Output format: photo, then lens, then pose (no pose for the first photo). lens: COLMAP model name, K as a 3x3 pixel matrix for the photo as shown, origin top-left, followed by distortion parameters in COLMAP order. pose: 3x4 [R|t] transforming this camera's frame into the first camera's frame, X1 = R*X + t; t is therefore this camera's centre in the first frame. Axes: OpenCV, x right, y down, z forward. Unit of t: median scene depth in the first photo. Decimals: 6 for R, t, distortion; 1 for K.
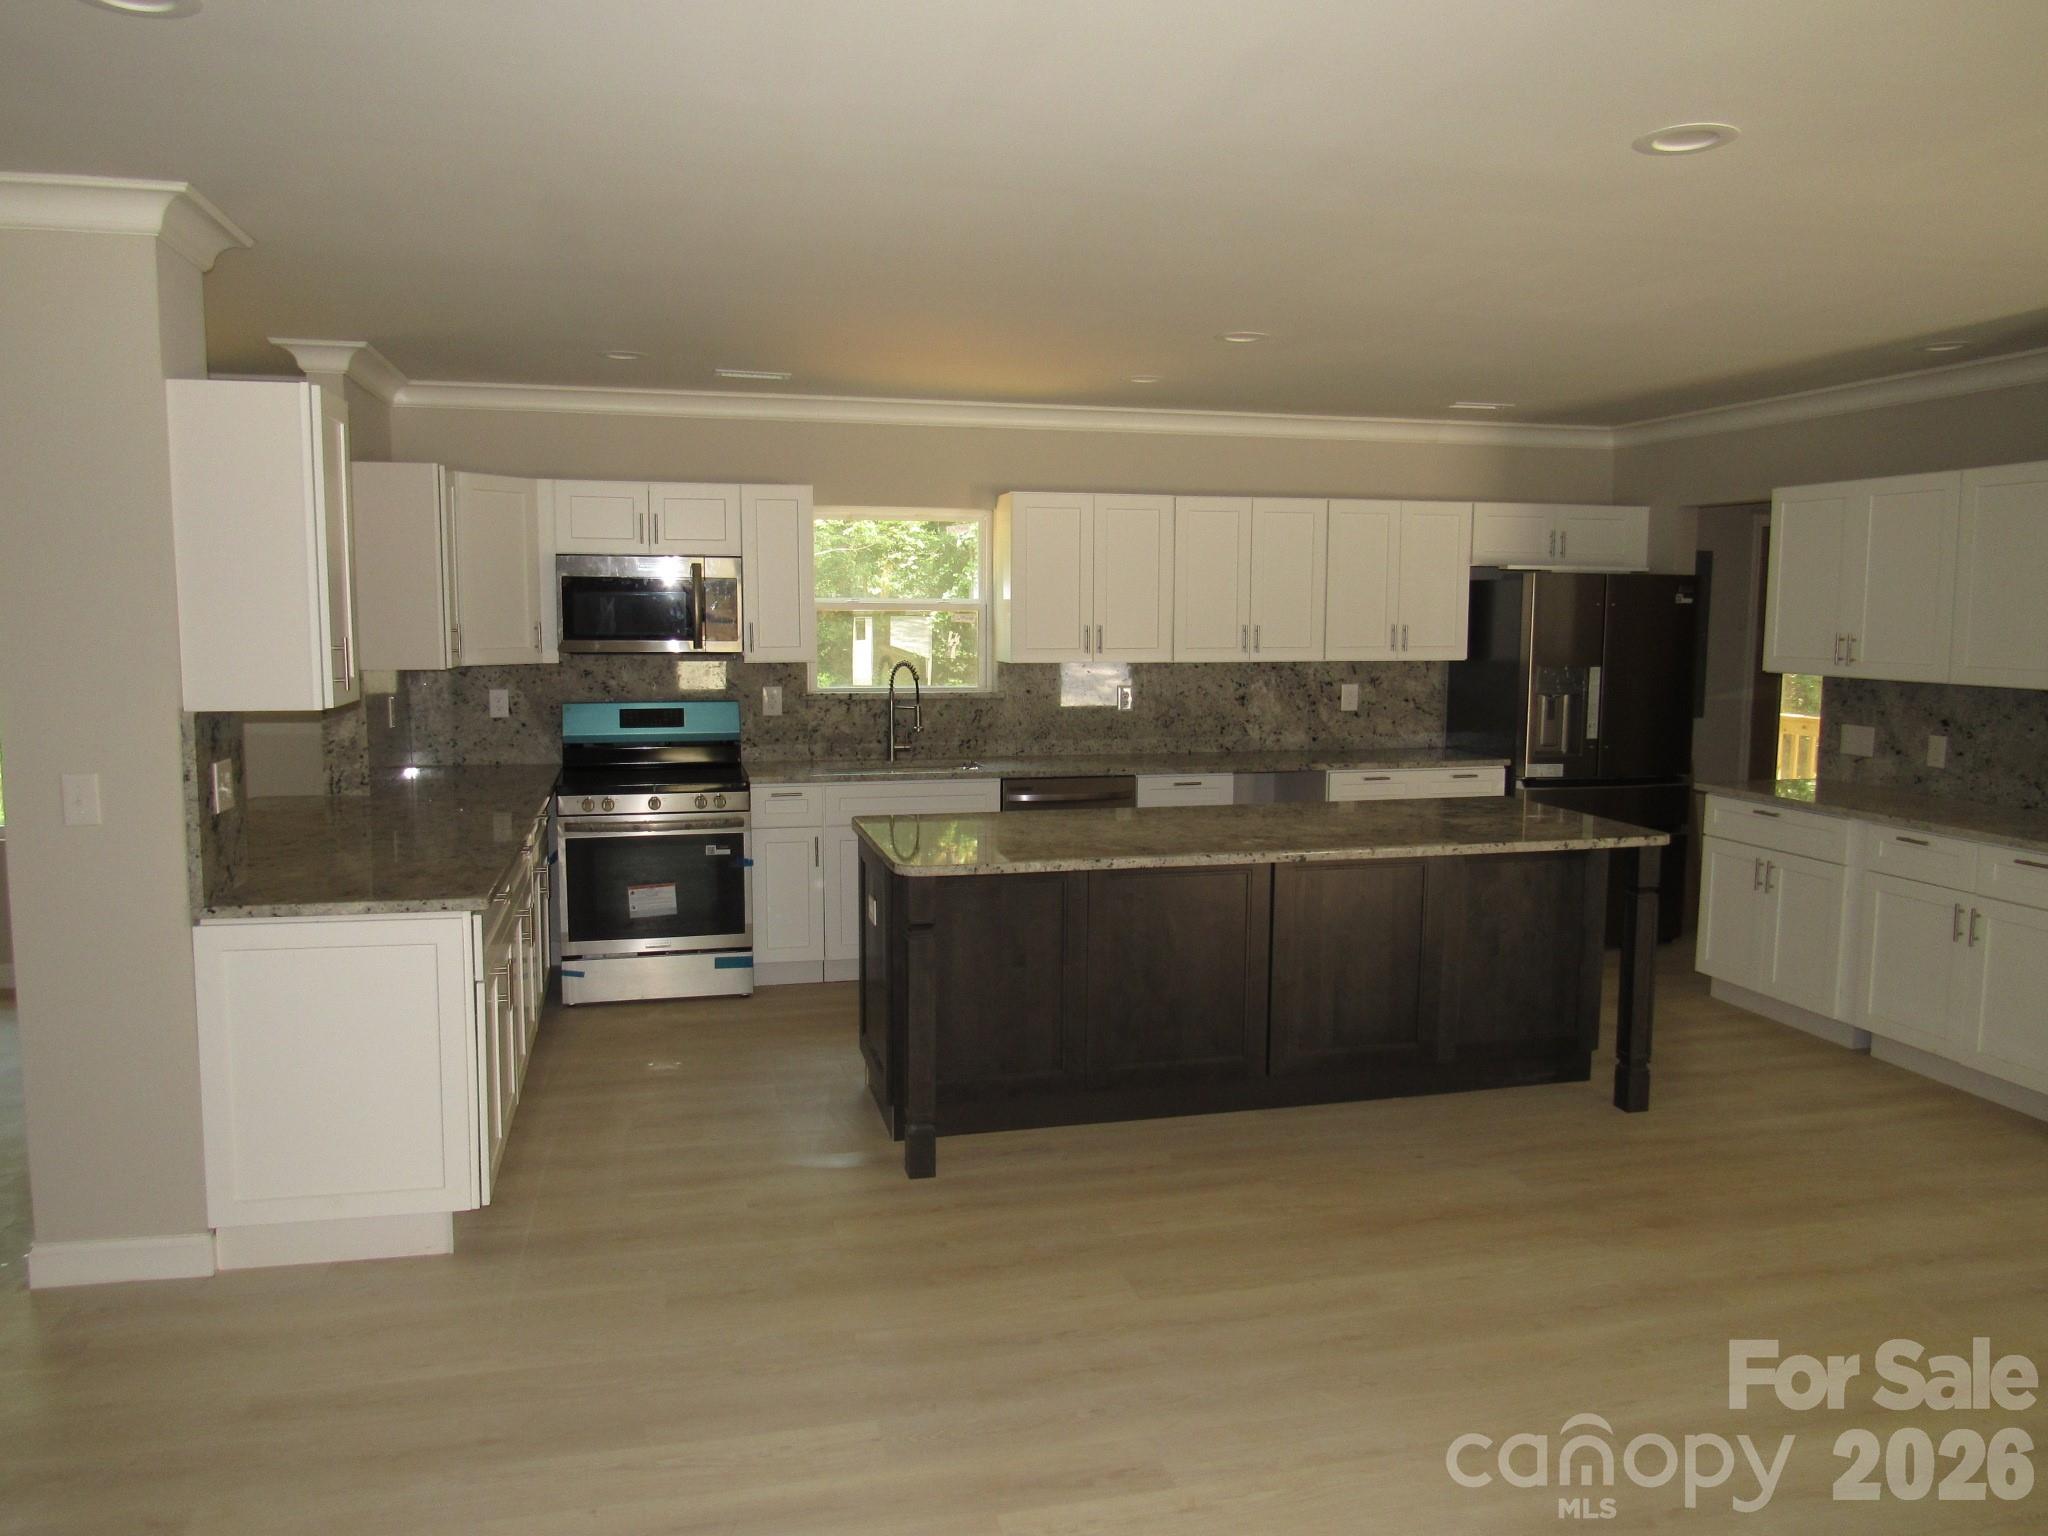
lens RADIAL K [[1462.5, 0, 1009.9], [0, 1462.5, 765.9], [0, 0, 1]] dist [-0.031022, 0.013279]
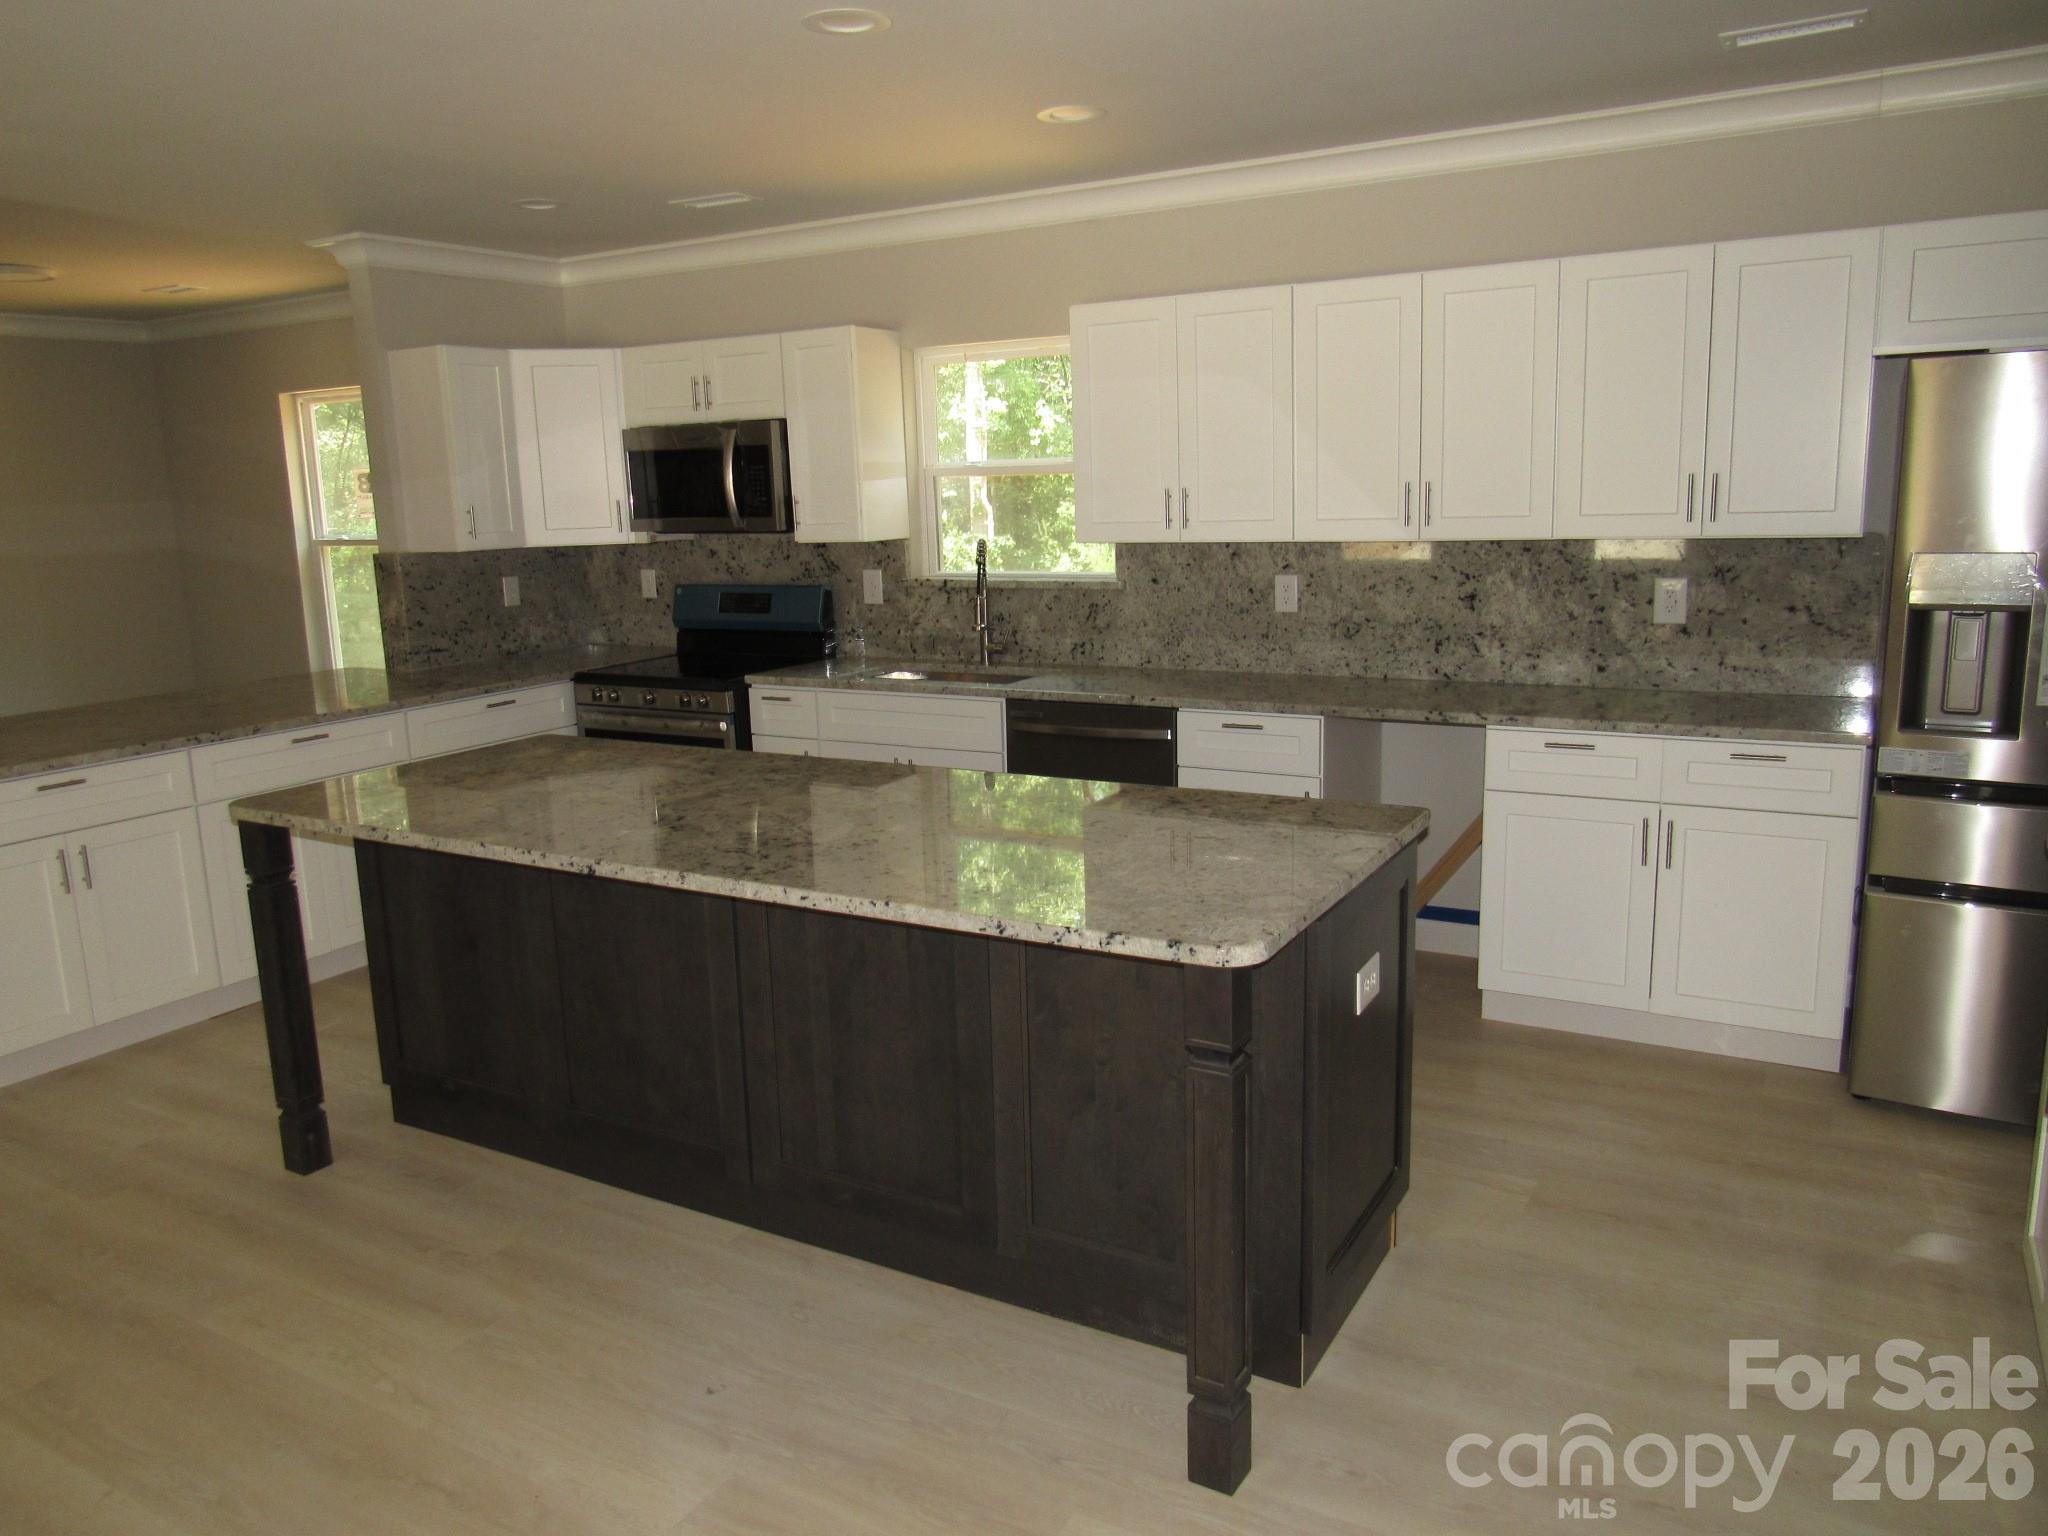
lens RADIAL K [[1462.5, 0, 1006.2], [0, 1462.5, 763.0], [0, 0, 1]] dist [-0.031022, 0.013279]
pose [[0.717163, 0.105433, -0.688884, 0.488422], [-0.041820, 0.993219, 0.108474, -0.037621], [0.695650, -0.048984, 0.716709, 0.432753]]
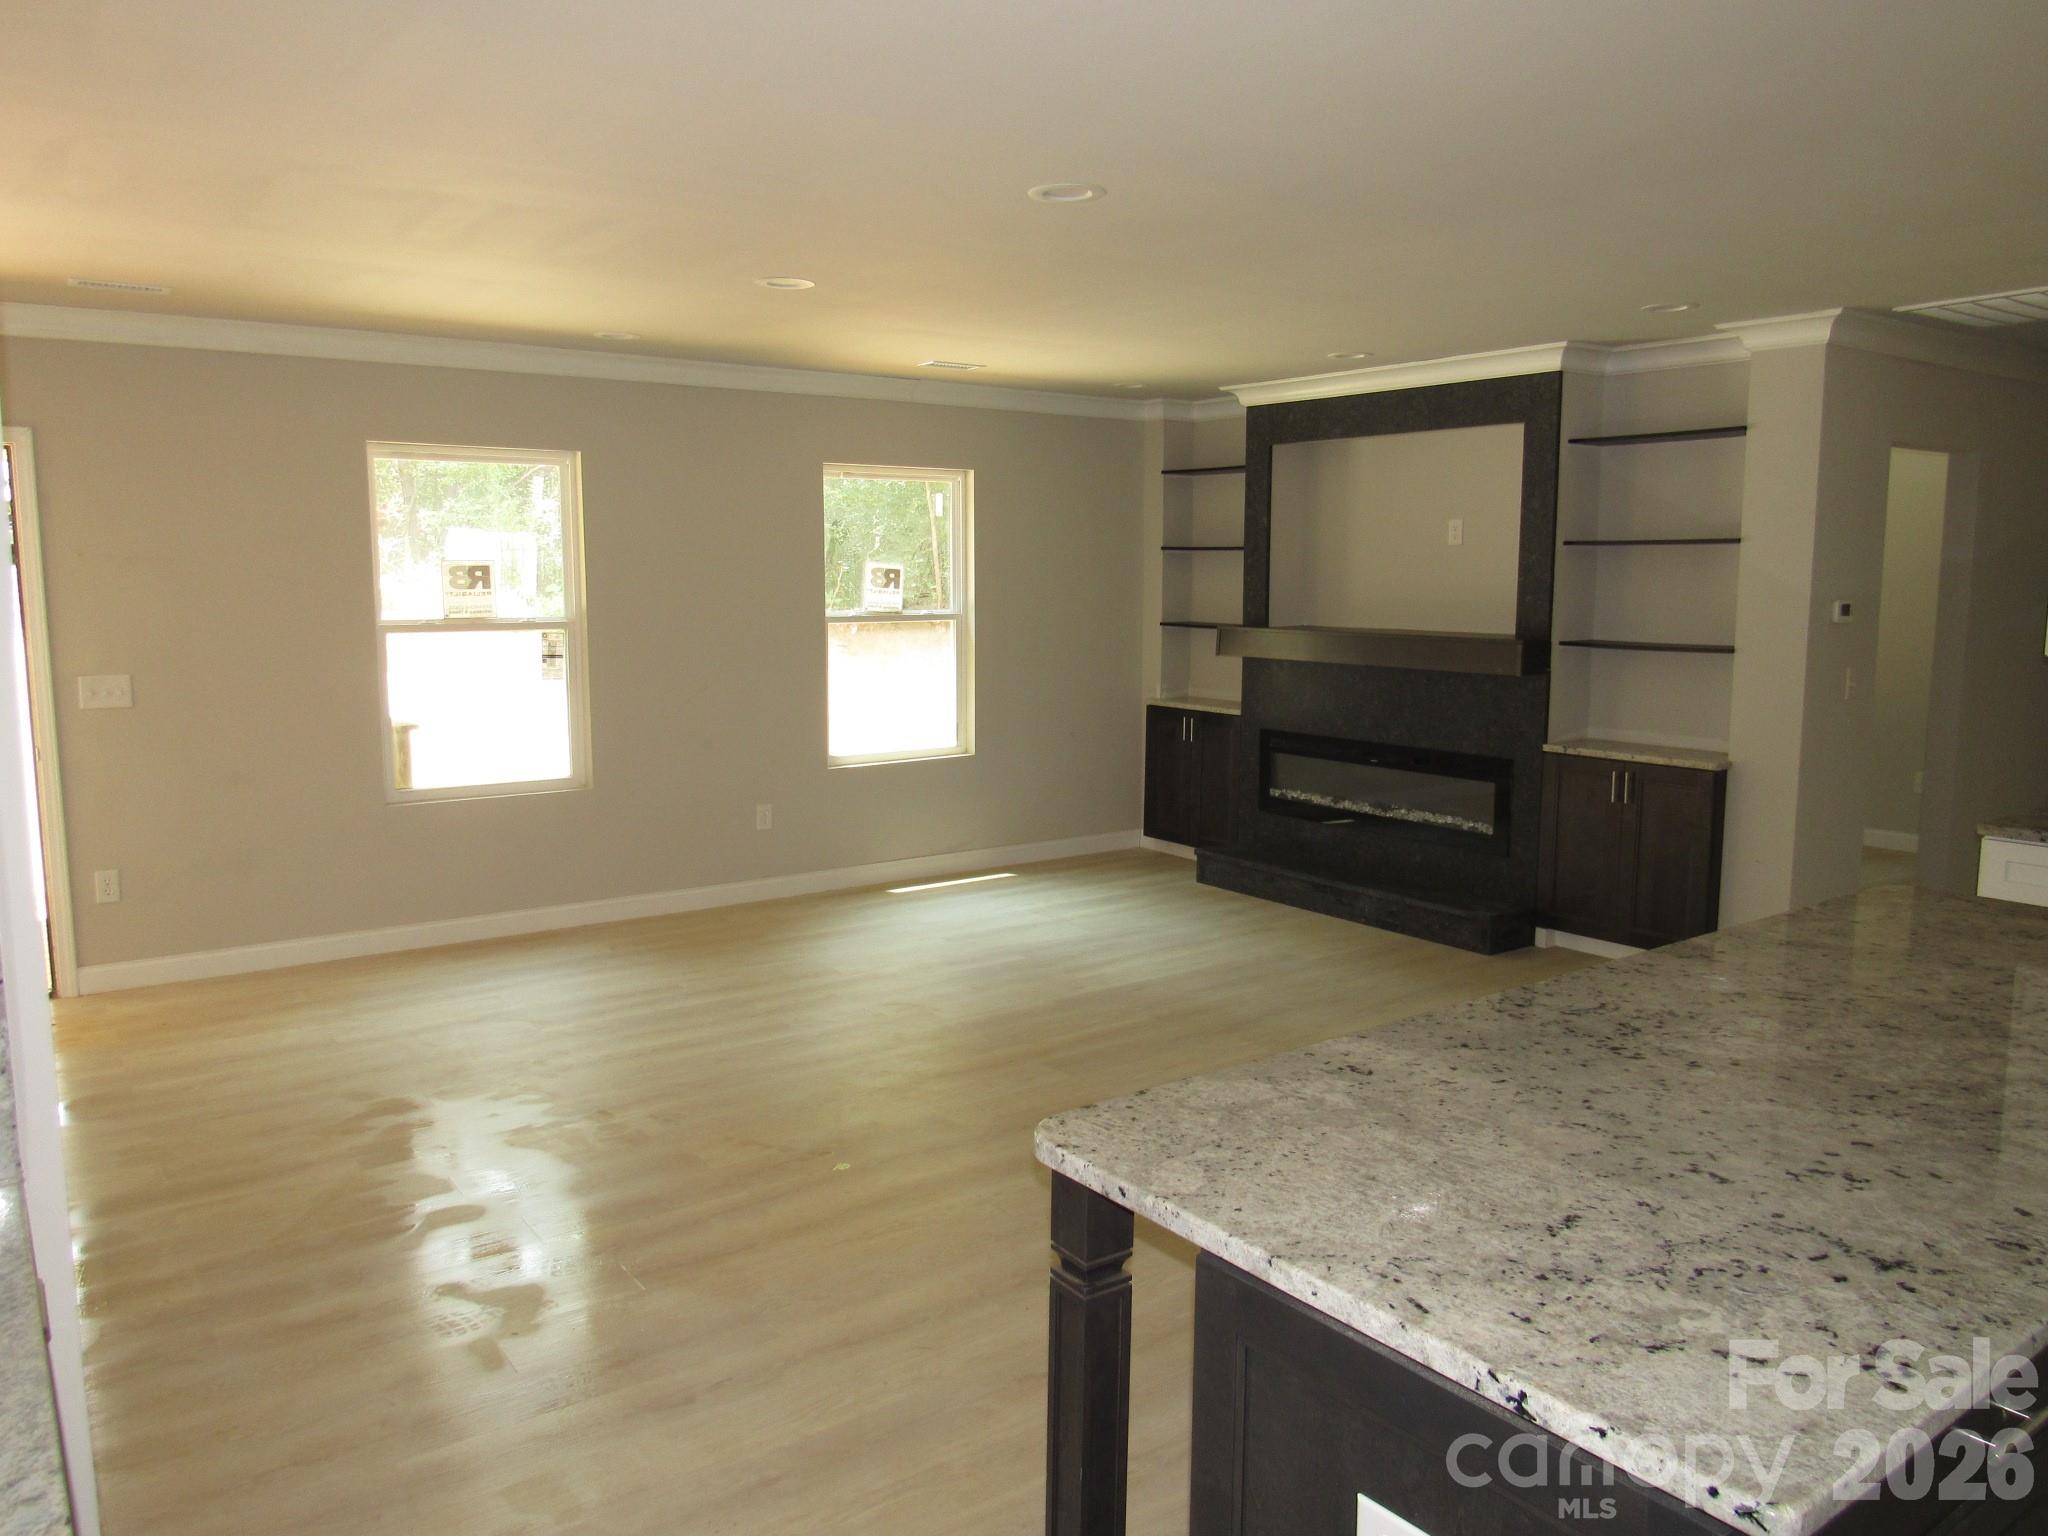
lens RADIAL K [[1462.5, 0, 1015.5], [0, 1462.5, 772.5], [0, 0, 1]] dist [-0.031022, 0.013279]
pose [[-0.923430, 0.045555, -0.381052, 0.417026], [-0.046320, 0.972440, 0.228507, -0.095412], [0.380960, 0.228660, -0.895870, 0.929469]]
